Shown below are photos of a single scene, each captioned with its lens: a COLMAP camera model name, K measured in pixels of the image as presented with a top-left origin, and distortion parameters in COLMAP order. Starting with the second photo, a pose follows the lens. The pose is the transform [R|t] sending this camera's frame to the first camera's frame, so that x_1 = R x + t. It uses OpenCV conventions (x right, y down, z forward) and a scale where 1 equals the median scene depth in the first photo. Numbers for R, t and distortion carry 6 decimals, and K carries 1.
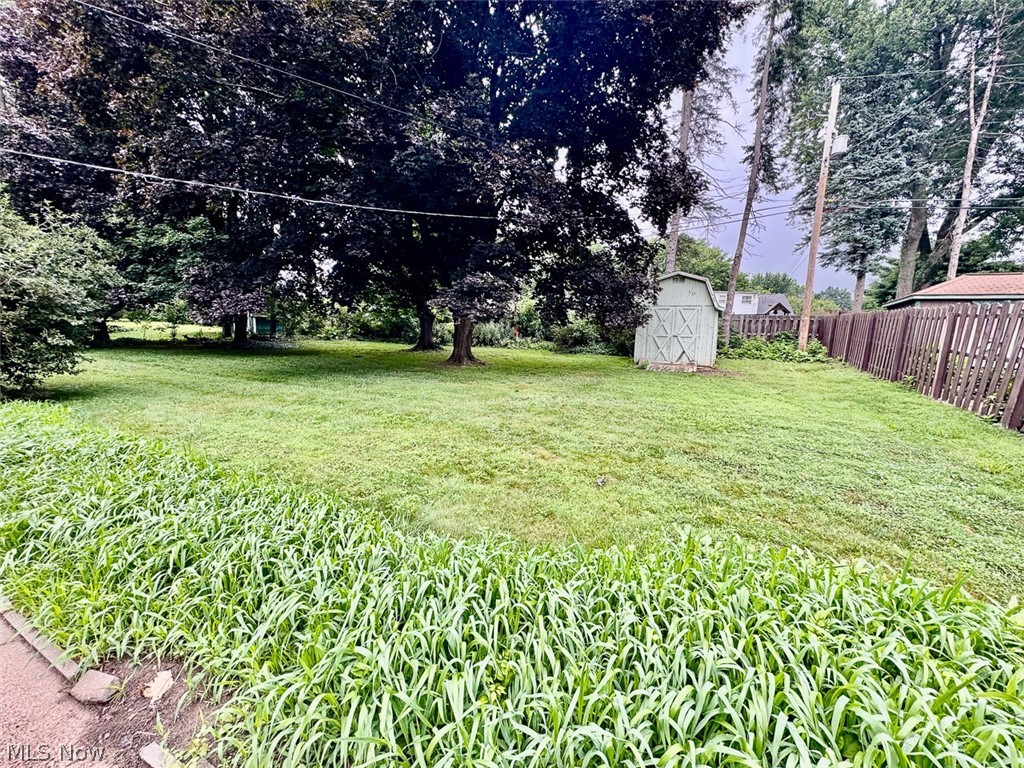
lens RADIAL K [[406.6, 0, 513.2], [0, 406.6, 384.1], [0, 0, 1]] dist [-0.000538, -0.000022]
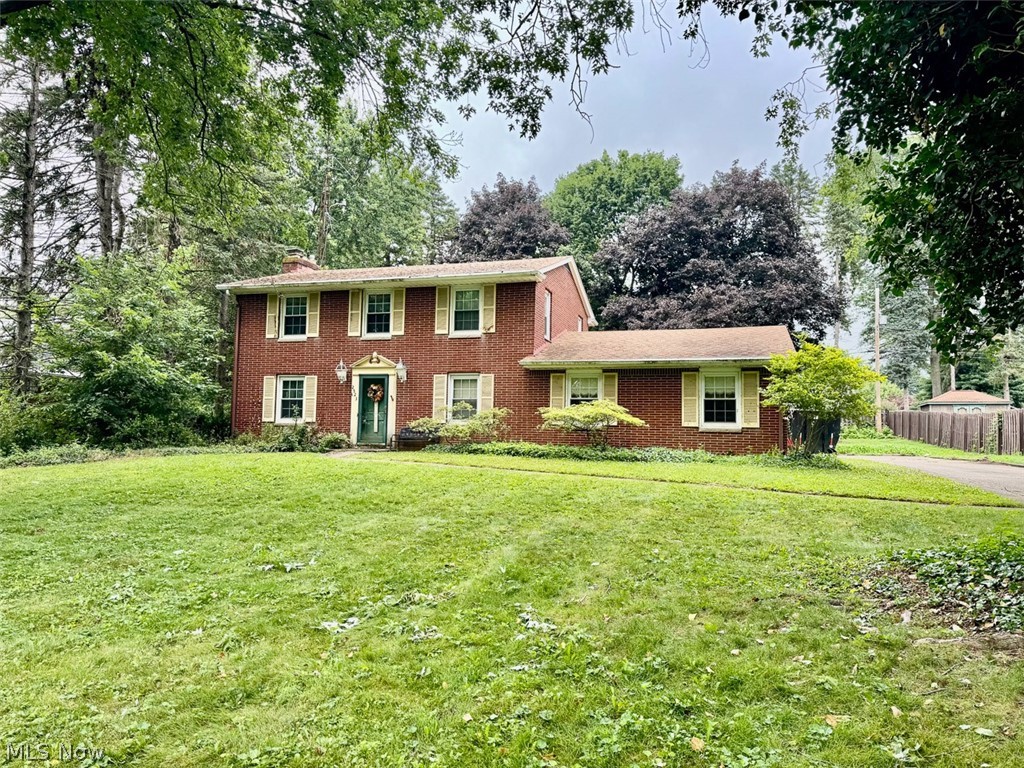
lens RADIAL K [[735.3, 0, 512.5], [0, 735.3, 385.2], [0, 0, 1]] dist [0.007041, 0.000006]
pose [[0.985450, -0.015489, 0.169256, -0.470747], [0.046882, 0.981976, -0.183097, 0.076948], [-0.163370, 0.188368, 0.968415, -0.630576]]
